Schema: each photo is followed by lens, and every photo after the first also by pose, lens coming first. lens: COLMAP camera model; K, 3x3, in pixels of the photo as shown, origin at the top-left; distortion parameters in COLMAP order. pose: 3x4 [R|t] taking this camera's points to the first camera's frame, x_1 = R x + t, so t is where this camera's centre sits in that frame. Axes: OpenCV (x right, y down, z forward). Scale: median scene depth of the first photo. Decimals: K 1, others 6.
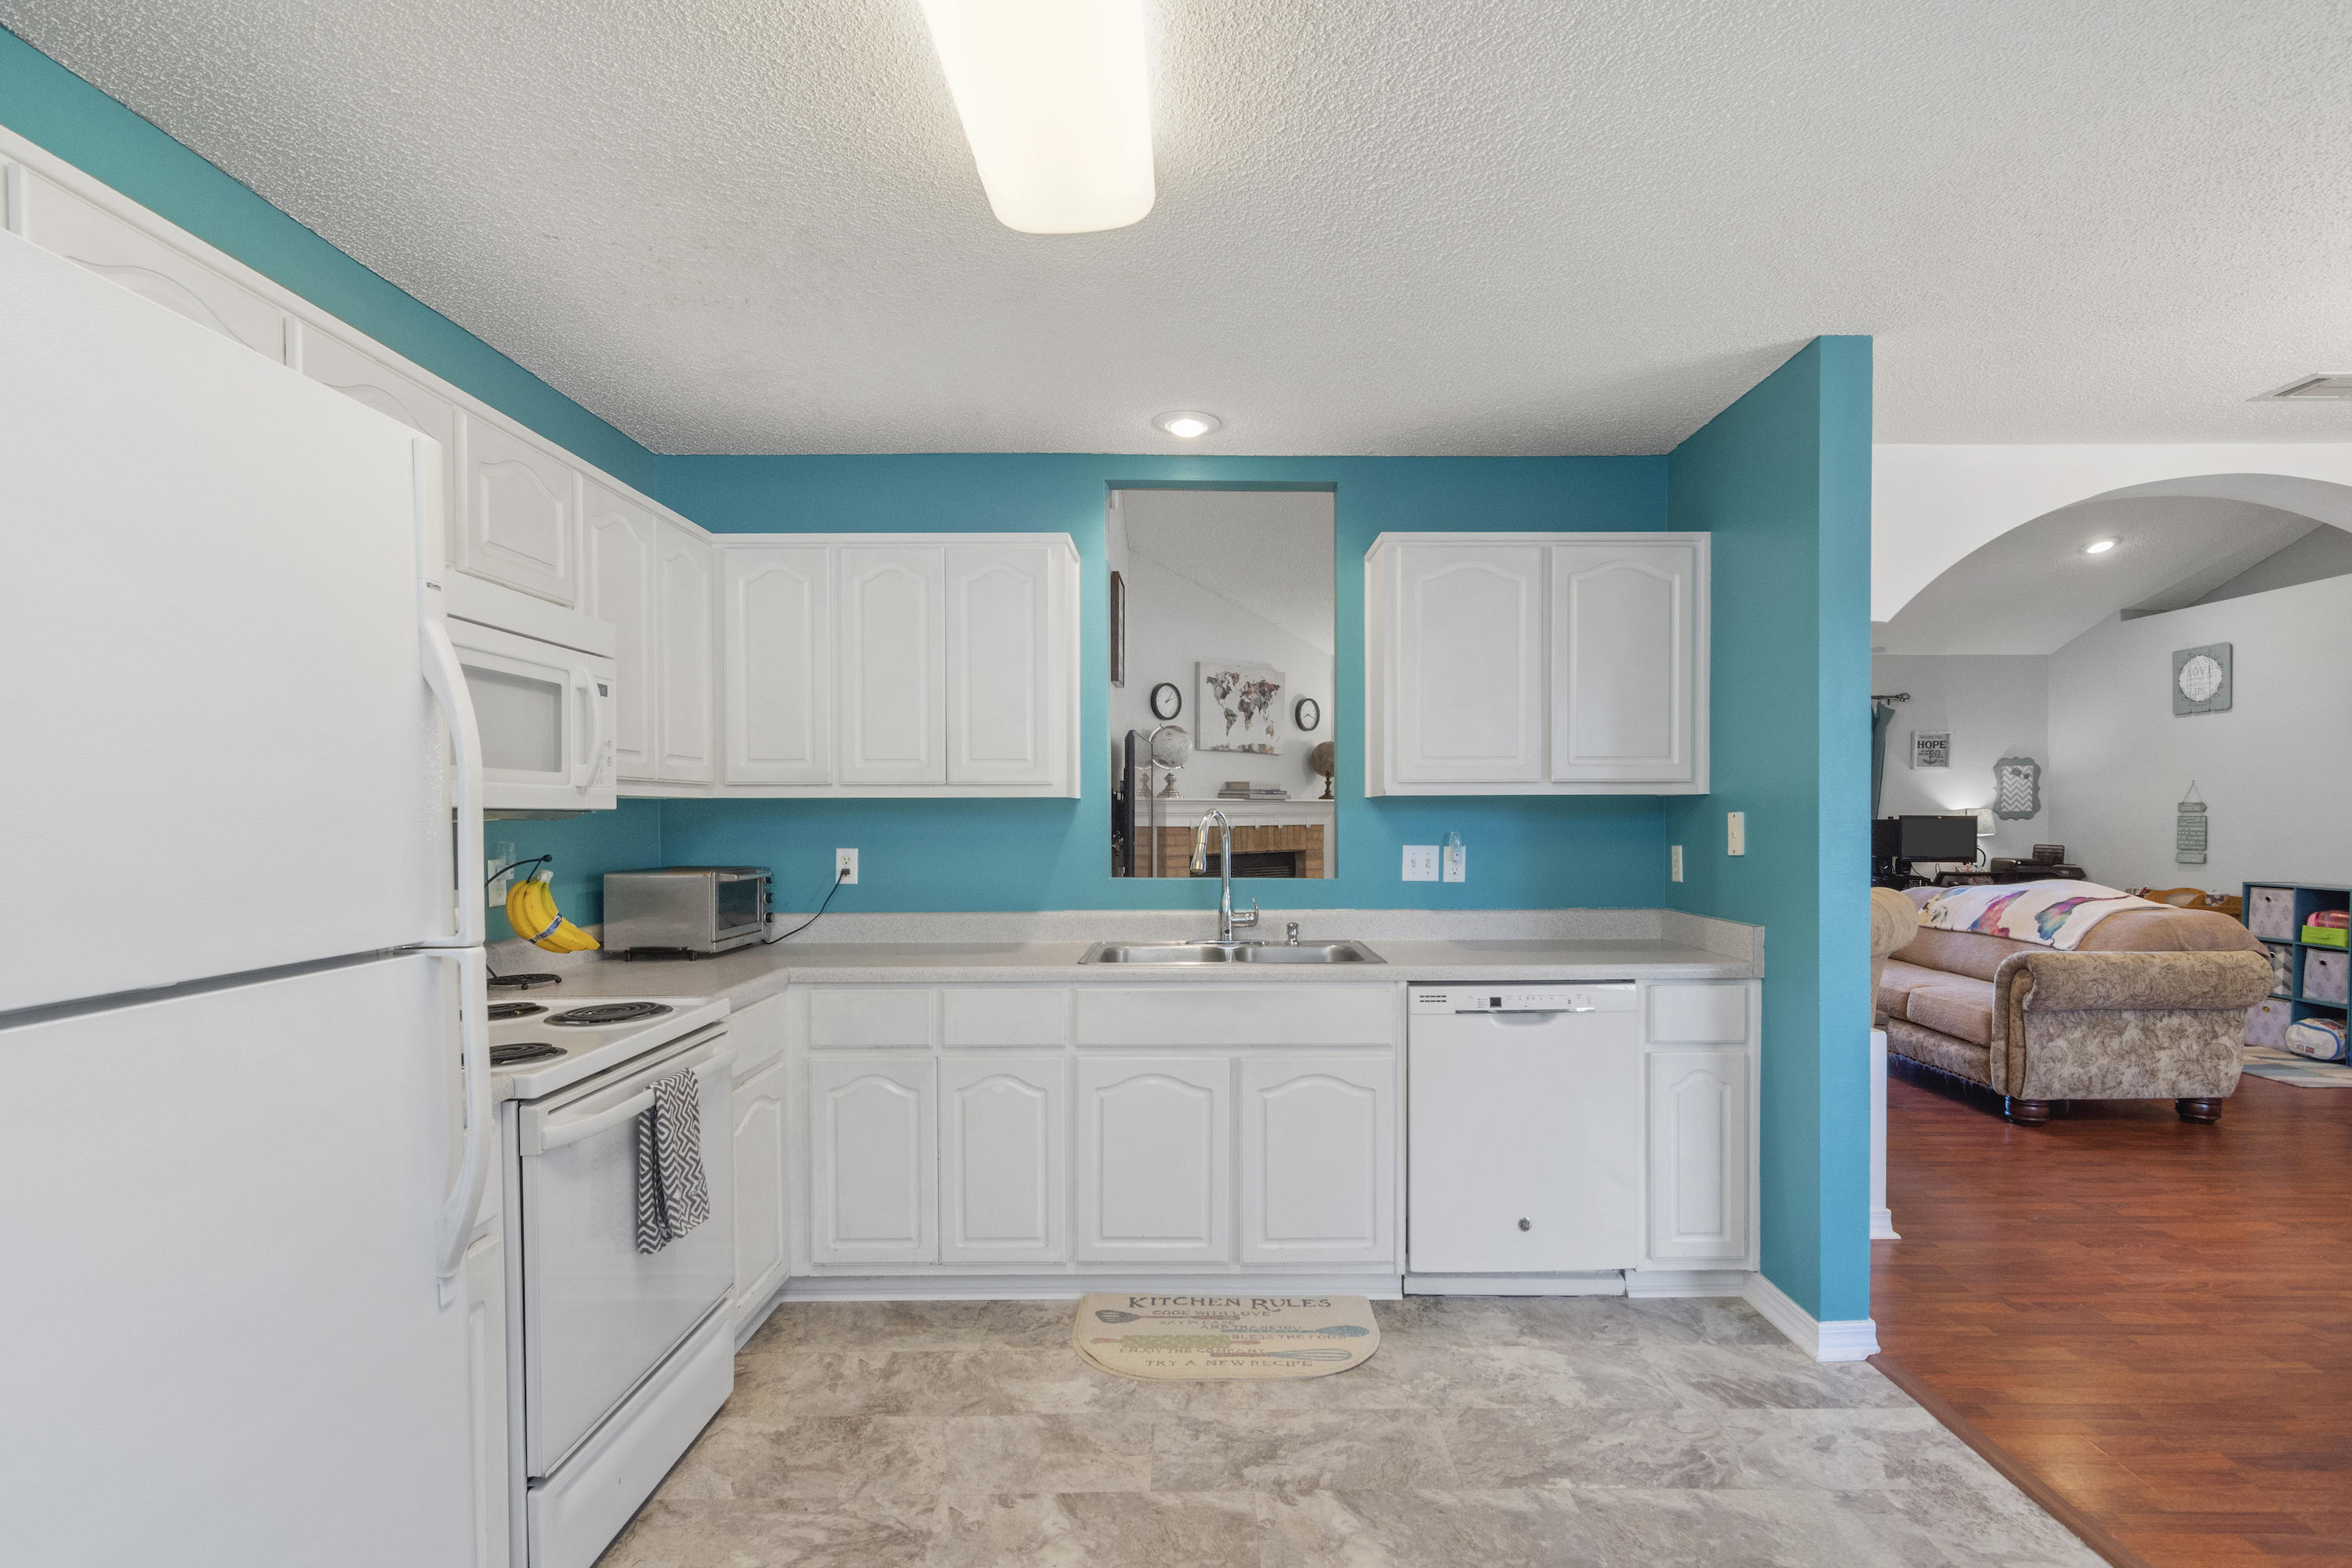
lens RADIAL K [[1147.8, 0, 1190.8], [0, 1147.8, 834.7], [0, 0, 1]] dist [-0.004571, -0.000716]
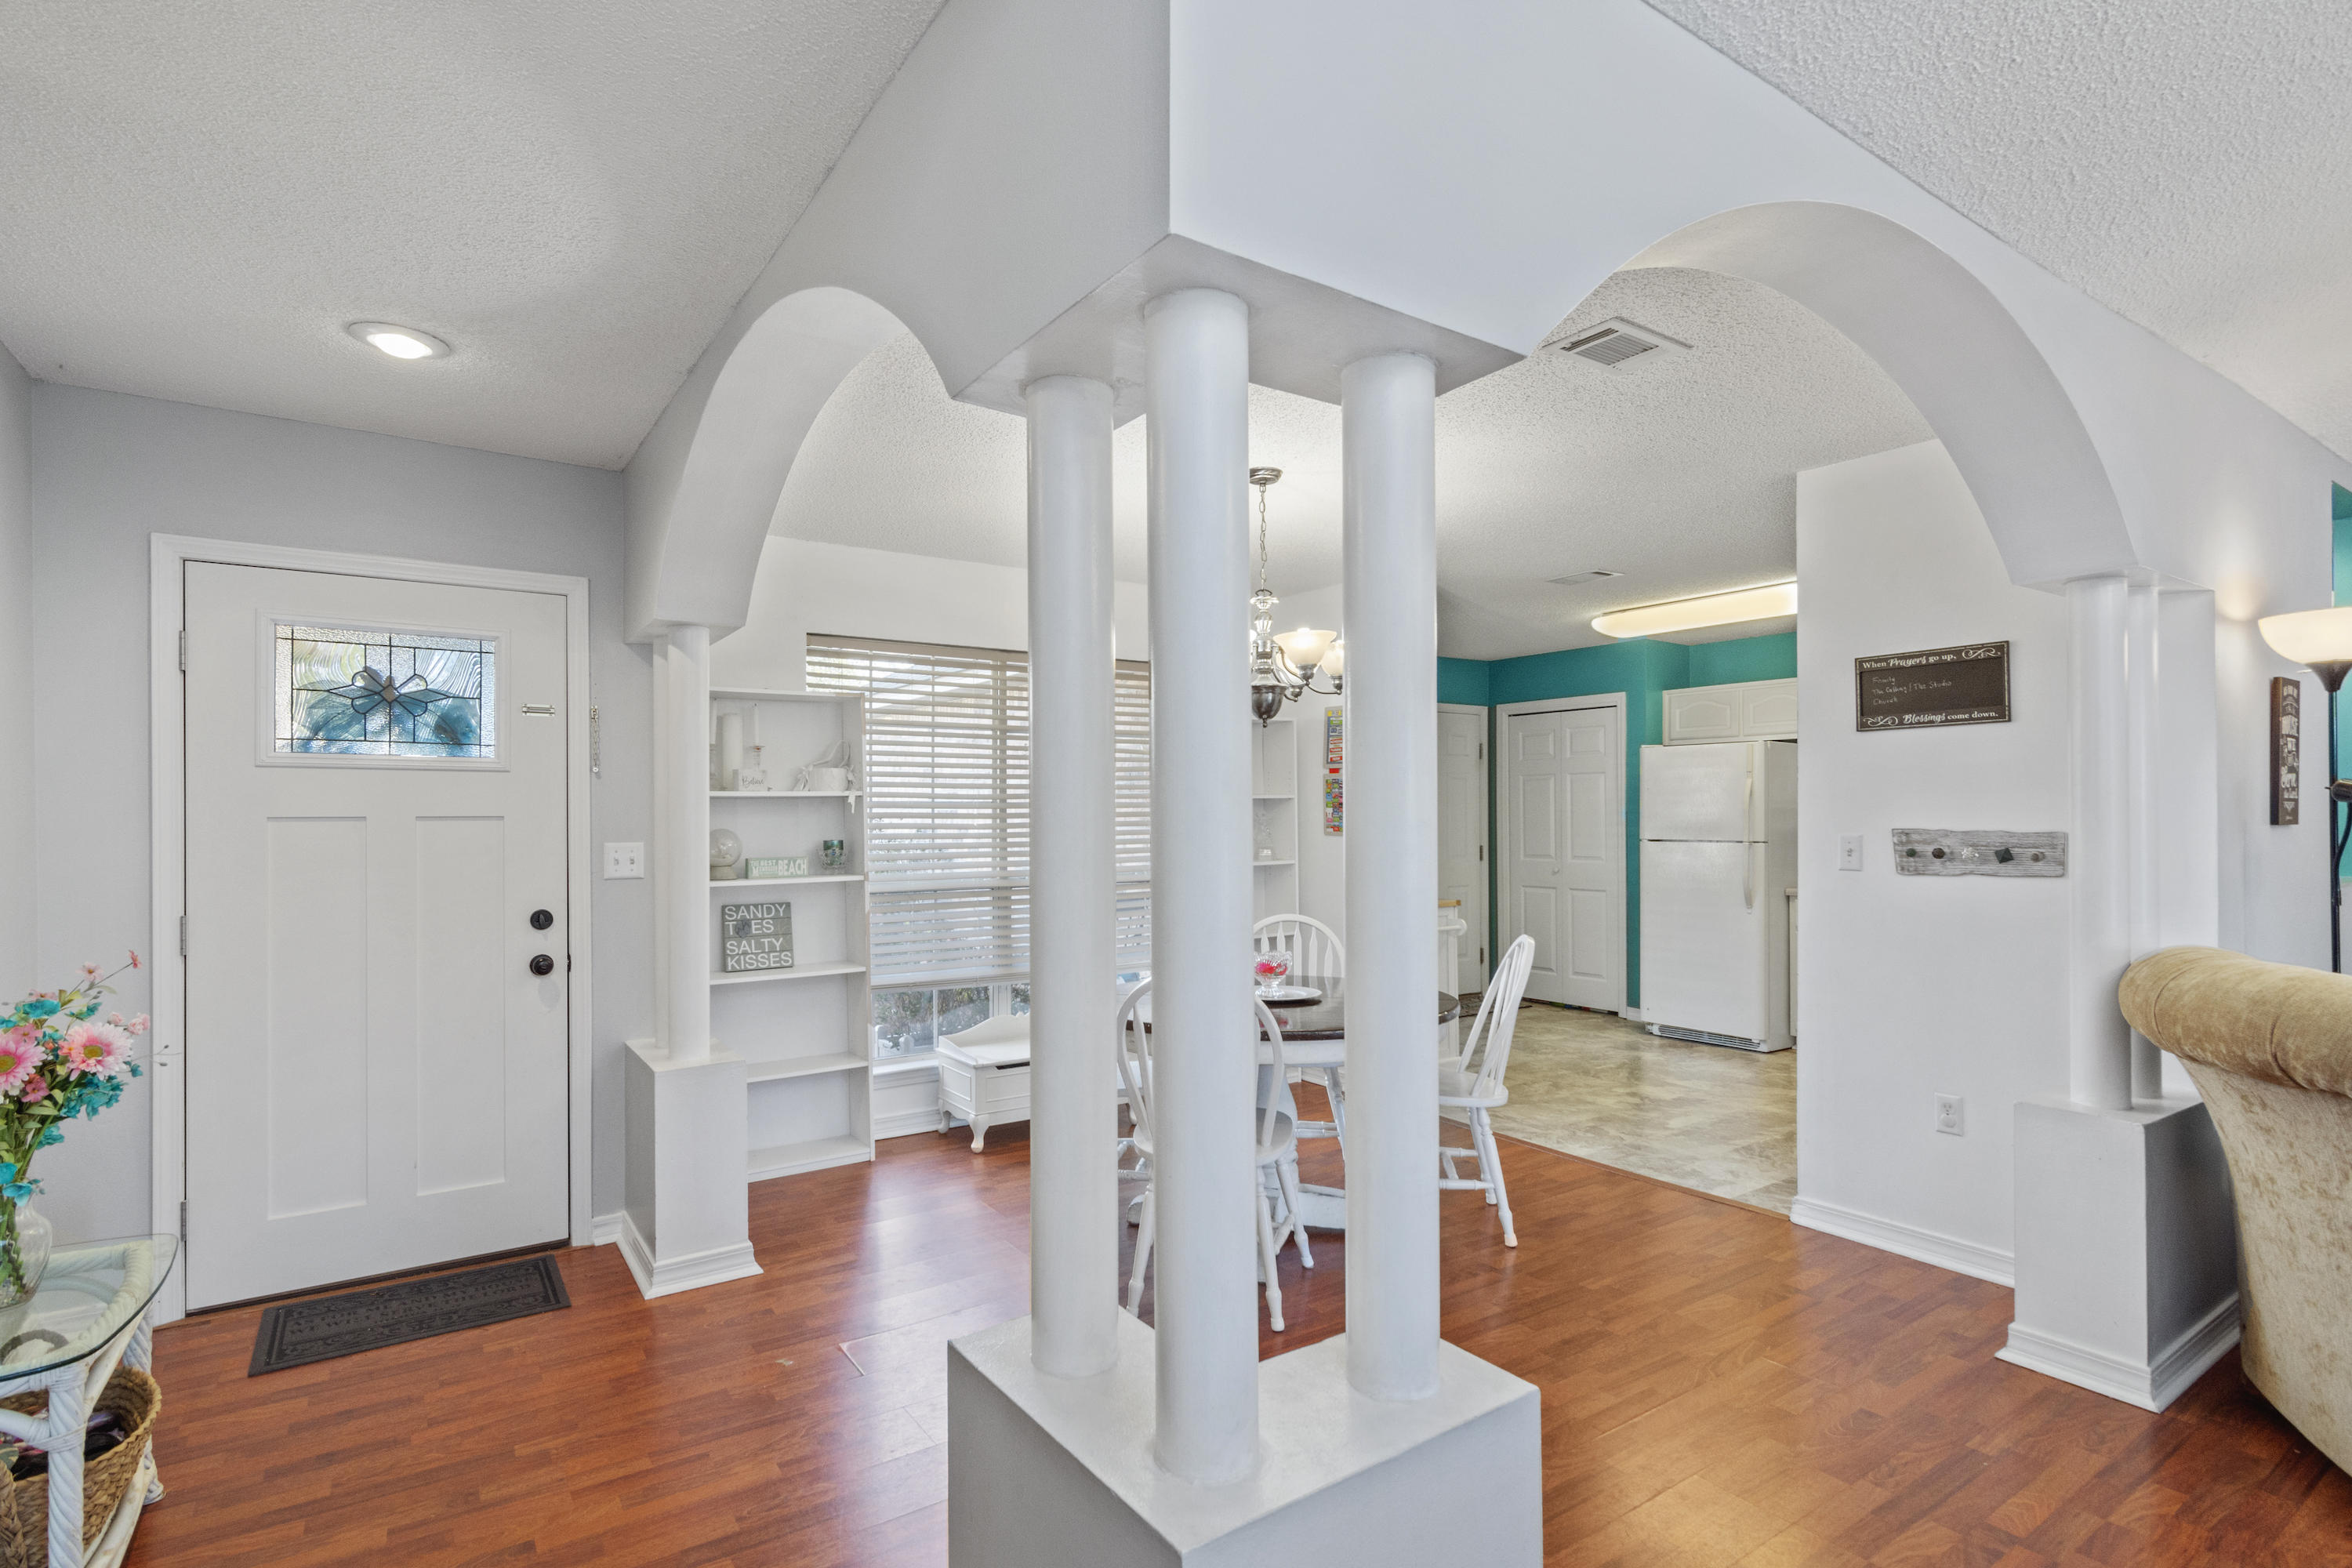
lens RADIAL K [[1118.8, 0, 1196.7], [0, 1118.8, 811.1], [0, 0, 1]] dist [0.002948, 0.000972]
pose [[-0.813097, 0.003087, -0.582121, 1.666694], [-0.006207, 0.999883, 0.013971, -0.037218], [0.582096, 0.014973, -0.812982, 1.426088]]
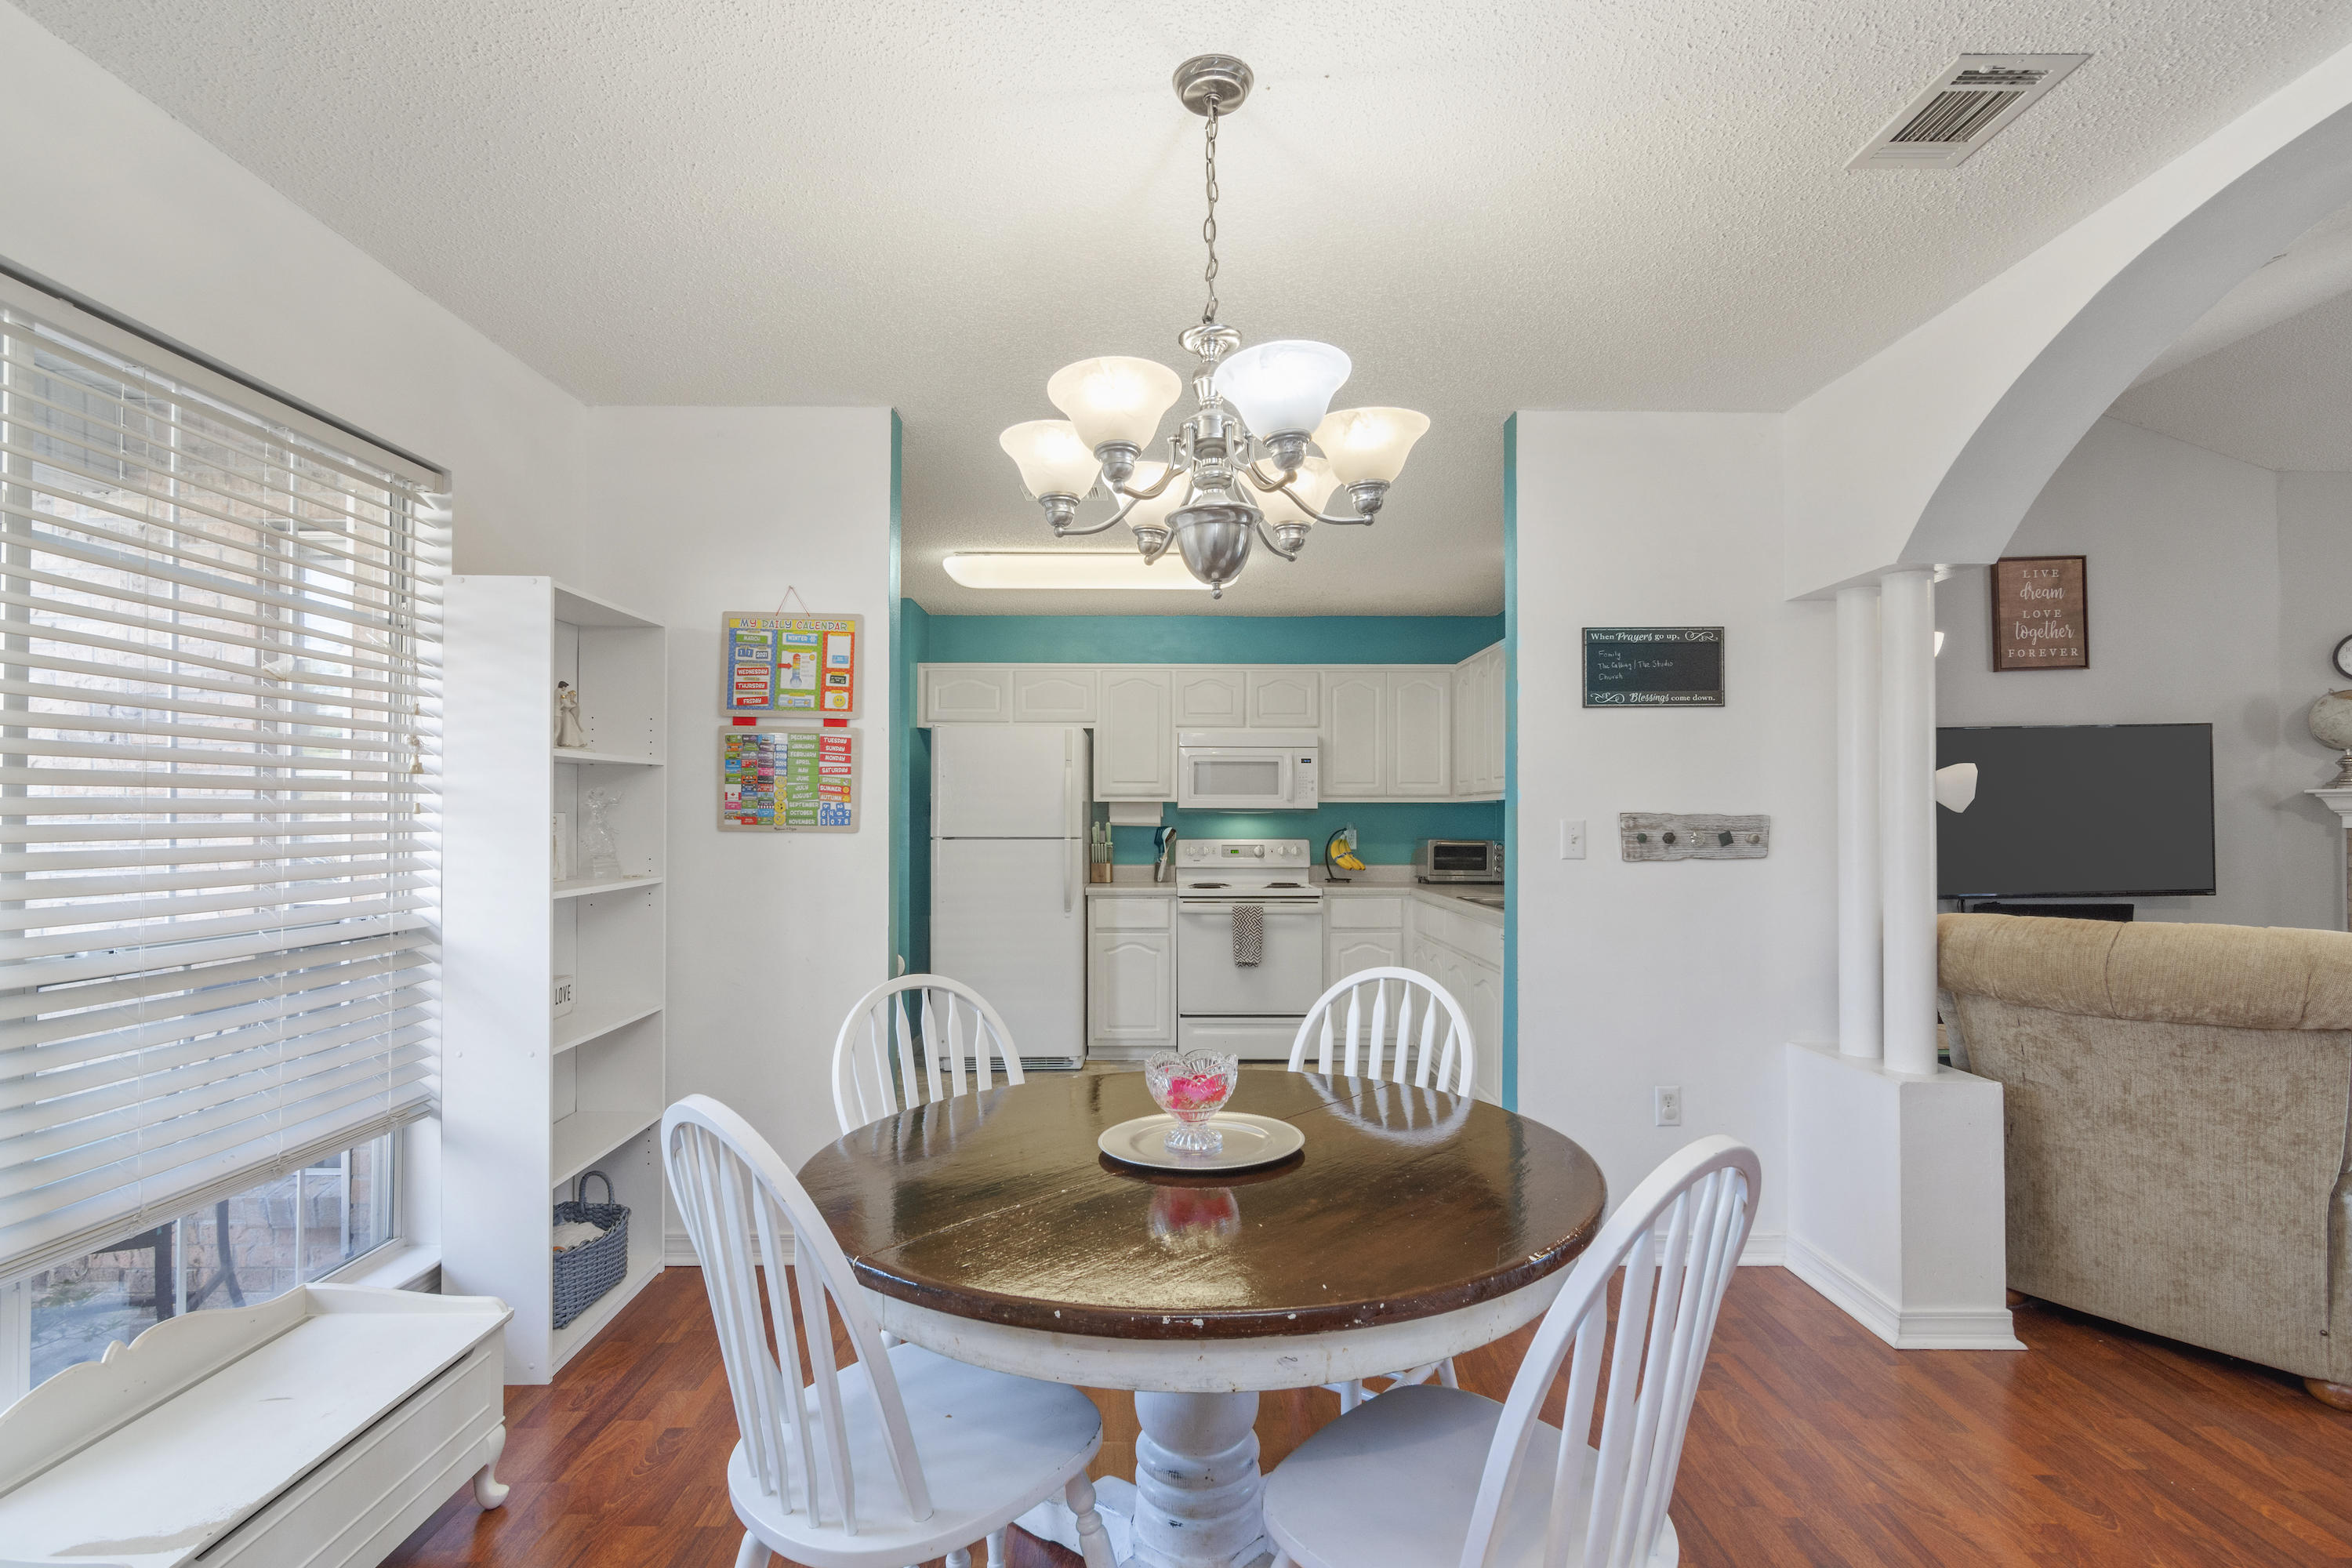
lens RADIAL K [[1137.2, 0, 1165.1], [0, 1137.2, 804.7], [0, 0, 1]] dist [-0.000166, 0.000198]
pose [[0.004654, -0.010527, -0.999934, 1.522004], [-0.020191, 0.999740, -0.010619, 0.001874], [0.999785, 0.020239, 0.004440, 0.534147]]
